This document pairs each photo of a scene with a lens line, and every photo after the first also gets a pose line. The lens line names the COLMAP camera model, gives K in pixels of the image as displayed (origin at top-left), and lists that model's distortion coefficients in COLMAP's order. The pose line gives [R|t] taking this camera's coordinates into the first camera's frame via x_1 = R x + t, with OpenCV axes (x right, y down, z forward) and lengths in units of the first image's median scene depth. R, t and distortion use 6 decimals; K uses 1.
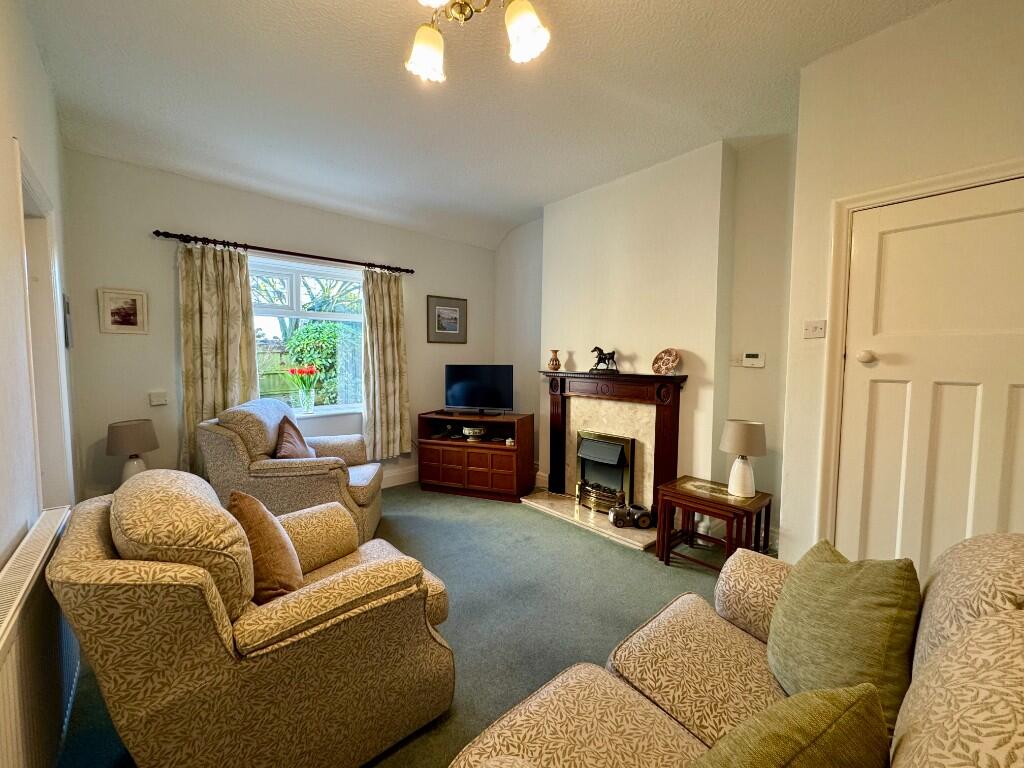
lens RADIAL K [[406.8, 0, 518.2], [0, 406.8, 382.5], [0, 0, 1]] dist [-0.001458, 0.000101]
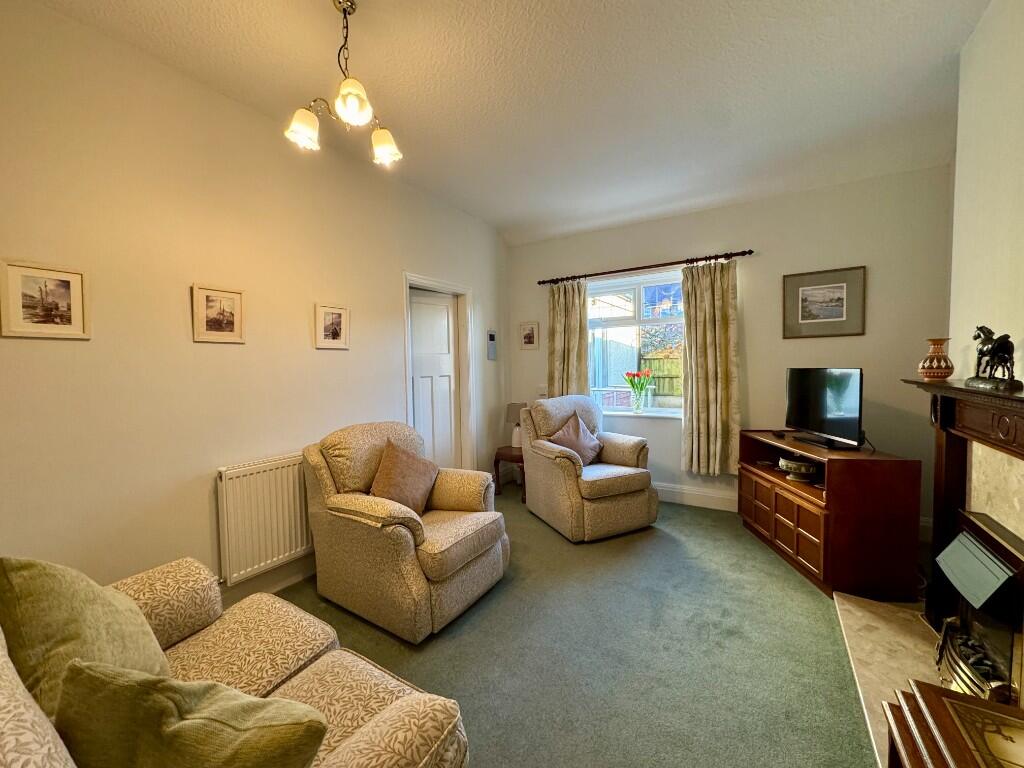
lens RADIAL K [[406.8, 0, 518.2], [0, 406.8, 382.5], [0, 0, 1]] dist [-0.001458, 0.000101]
pose [[0.261423, 0.034166, -0.964619, 0.430762], [-0.043788, 0.998764, 0.023508, -0.015592], [0.964231, 0.036093, 0.262596, 0.382053]]
